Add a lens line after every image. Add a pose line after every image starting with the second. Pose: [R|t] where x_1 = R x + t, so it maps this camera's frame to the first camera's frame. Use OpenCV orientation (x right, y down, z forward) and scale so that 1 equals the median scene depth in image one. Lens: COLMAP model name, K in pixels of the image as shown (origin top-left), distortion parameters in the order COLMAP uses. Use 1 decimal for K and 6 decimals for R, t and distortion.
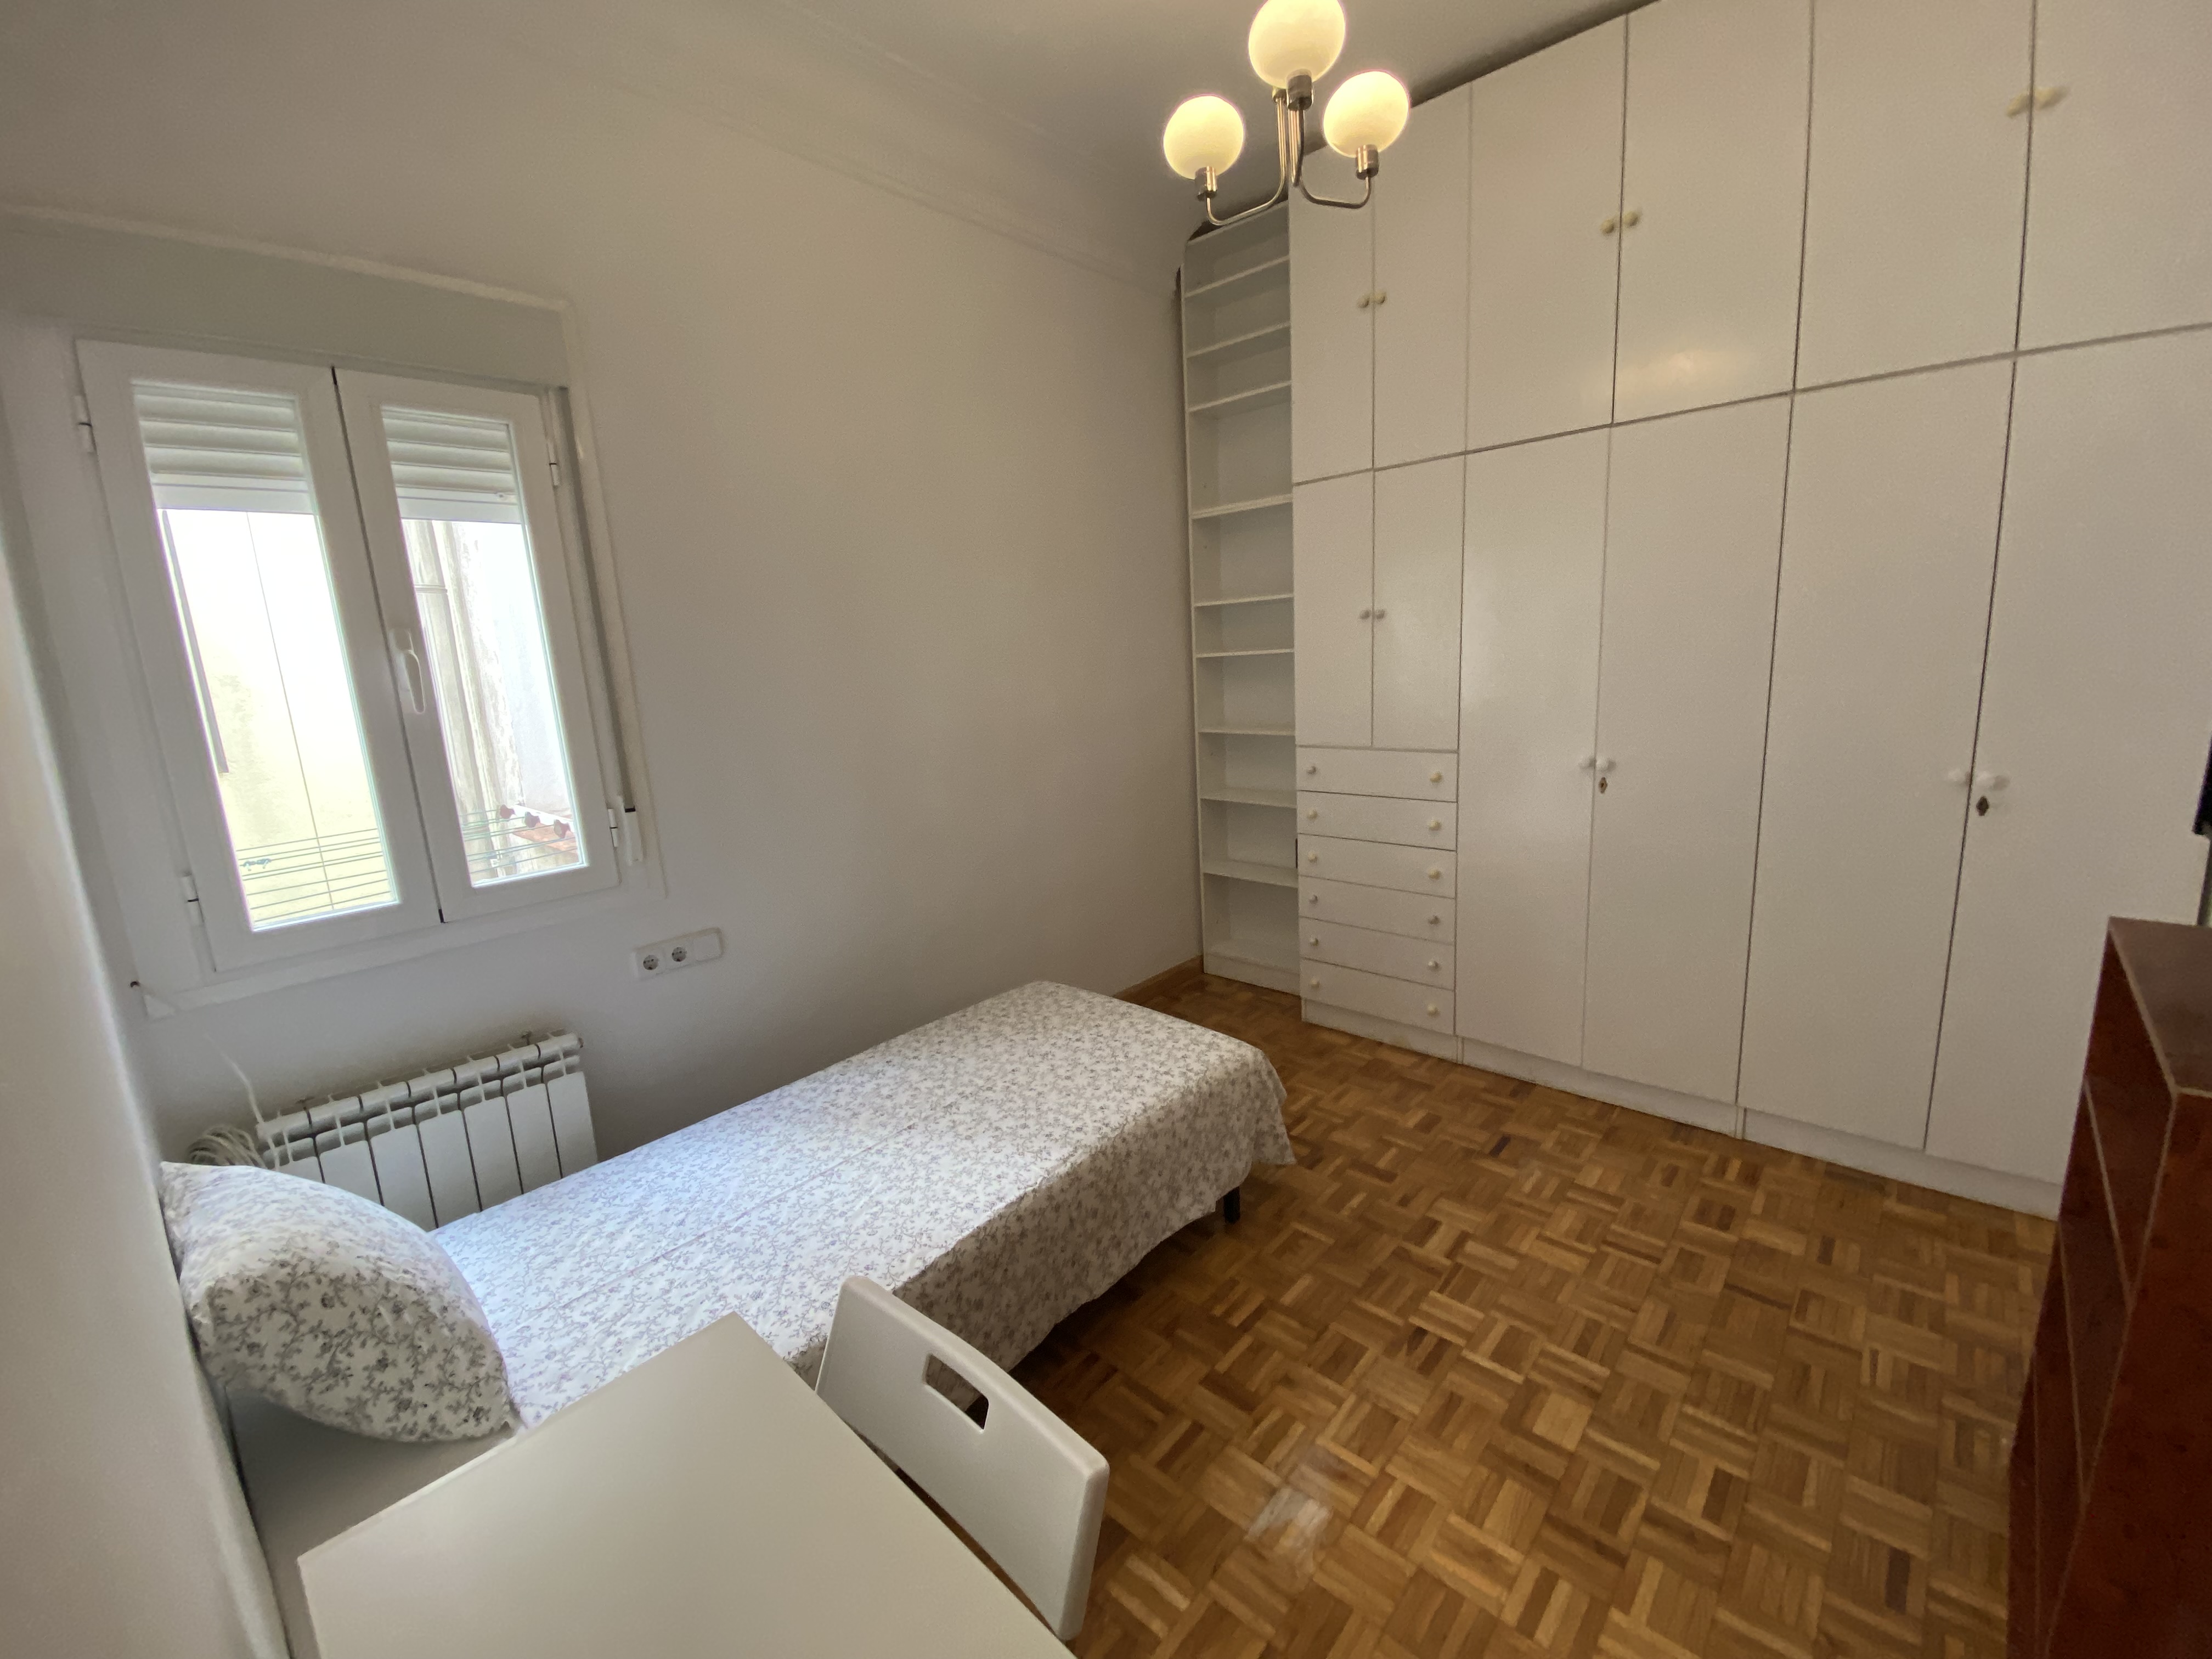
lens RADIAL K [[900.2, 0, 1106.0], [0, 900.2, 829.5], [0, 0, 1]] dist [0.024916, -0.021990]
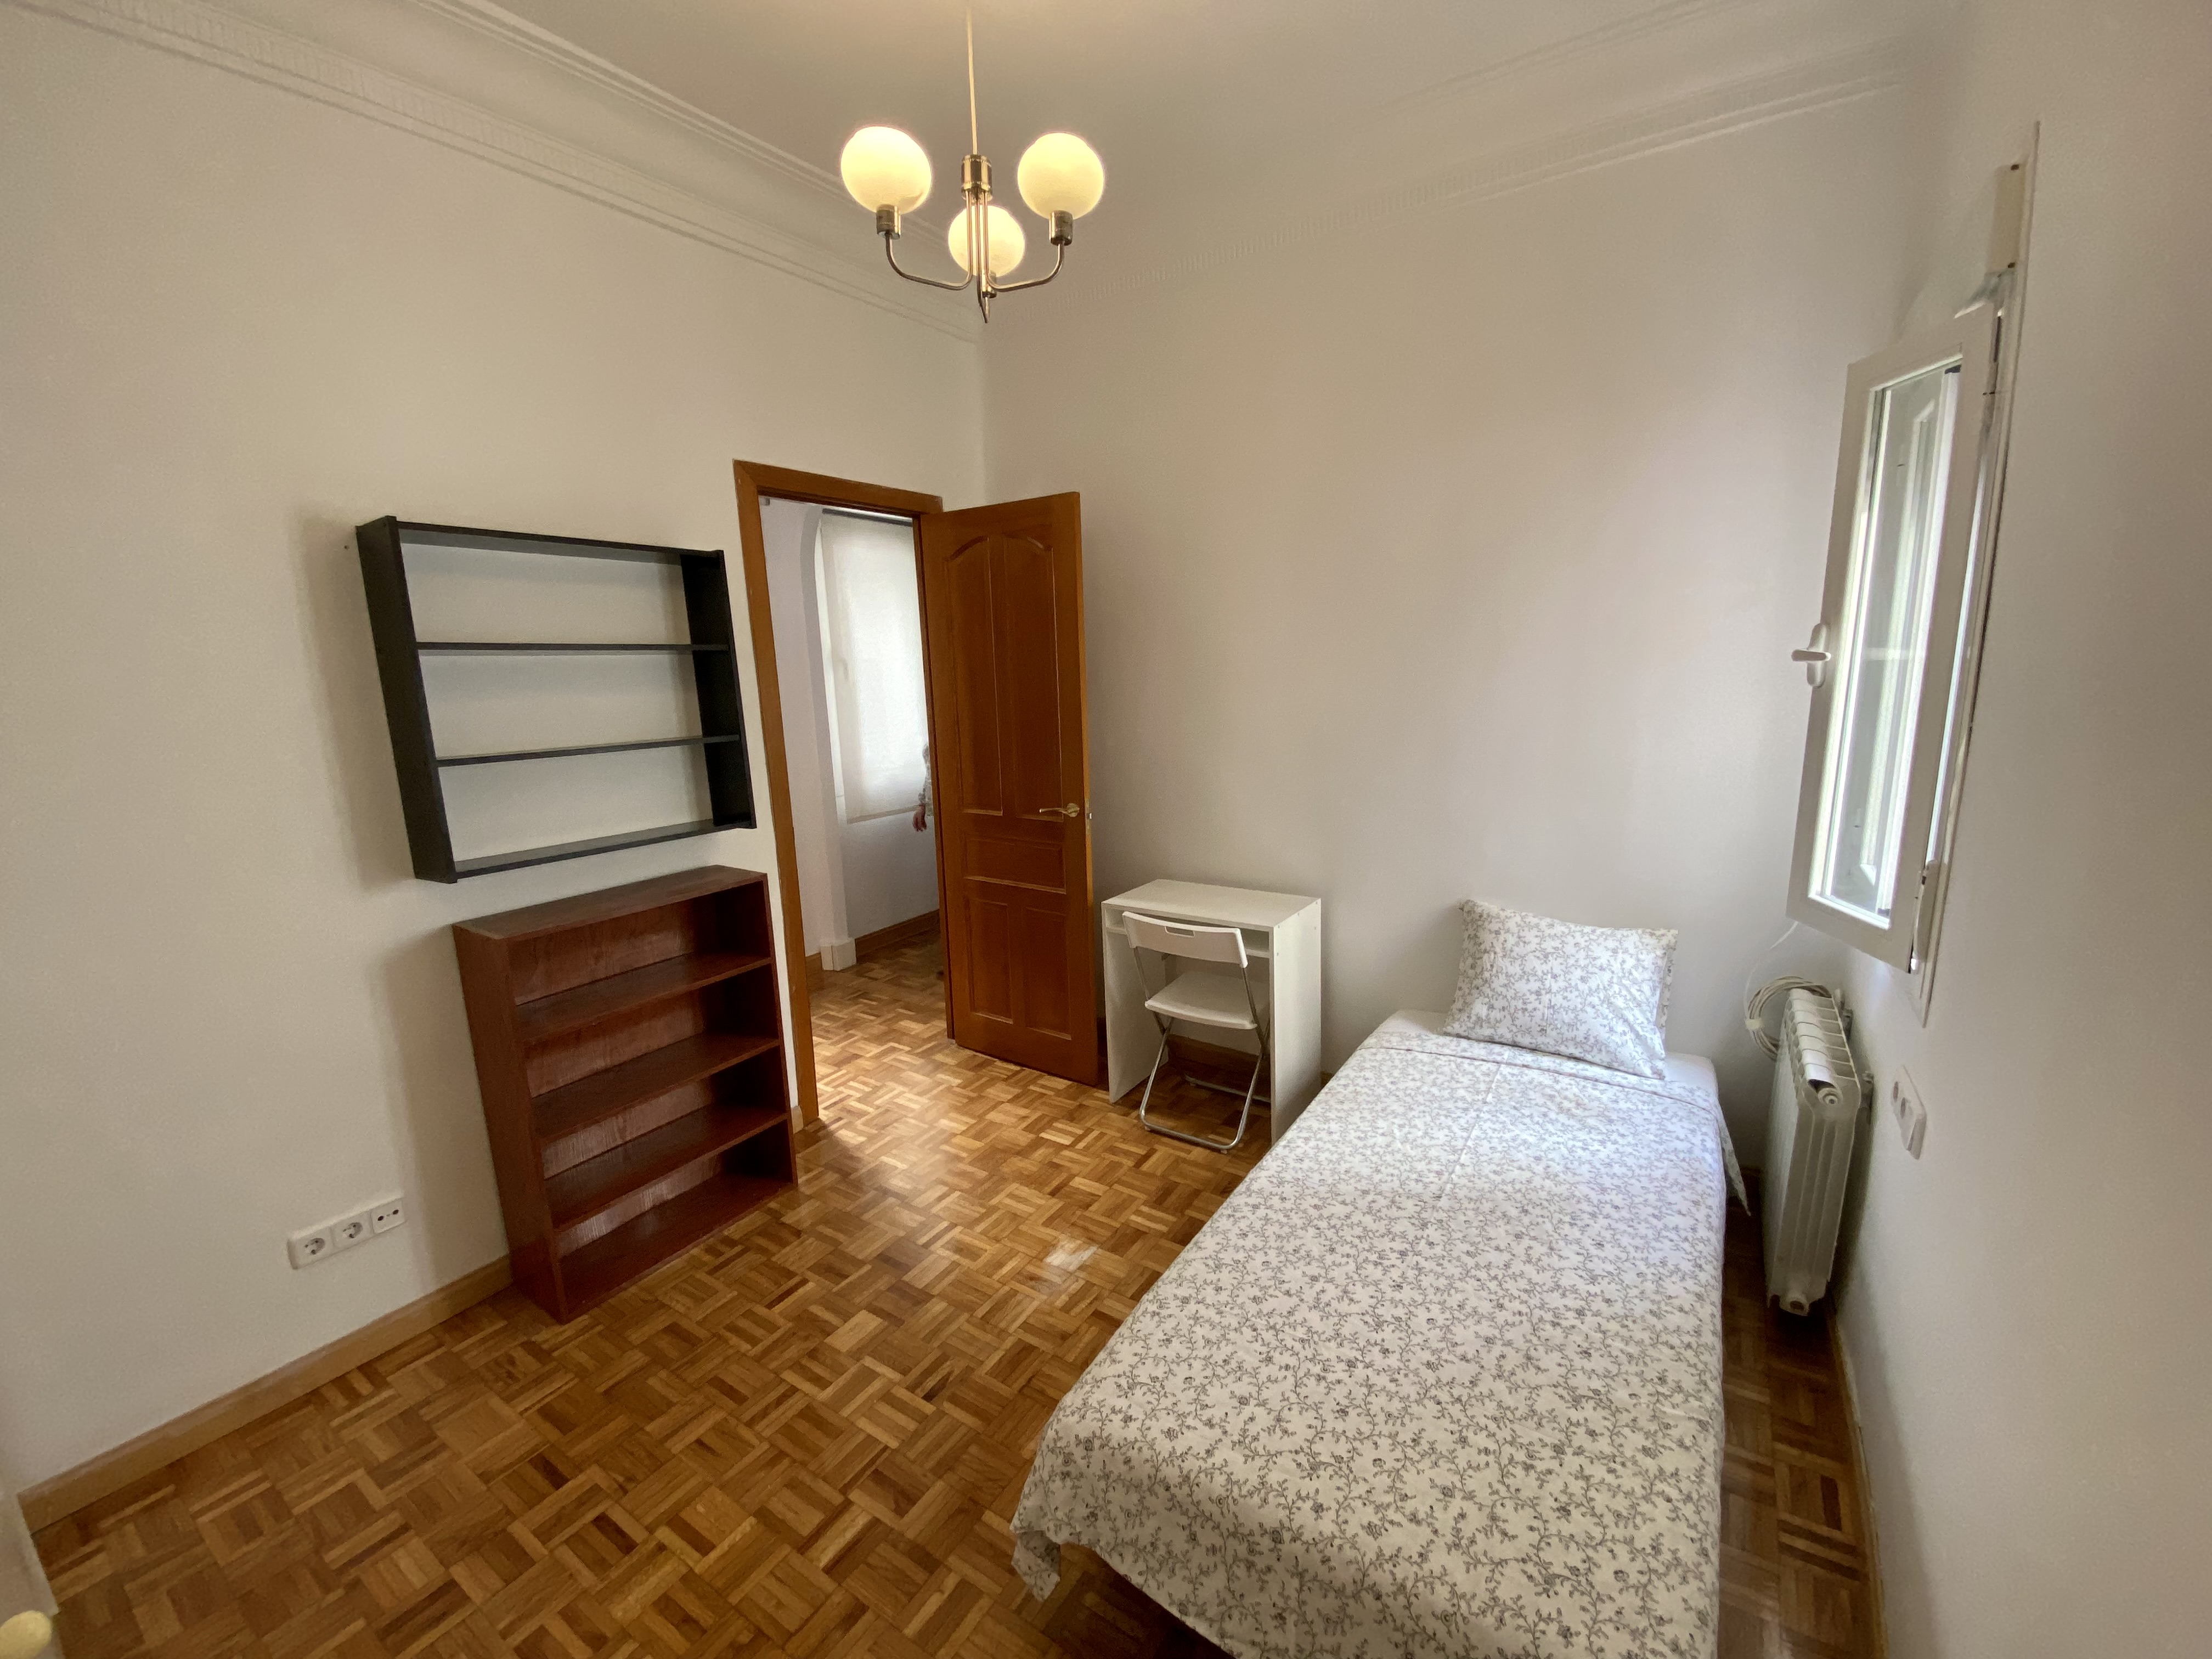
lens RADIAL K [[908.5, 0, 1109.4], [0, 908.5, 834.1], [0, 0, 1]] dist [0.045804, -0.030651]
pose [[-0.984042, 0.119634, -0.131713, 0.198056], [0.061020, 0.922240, 0.381773, -0.399323], [0.167144, 0.367643, -0.914823, 1.682896]]
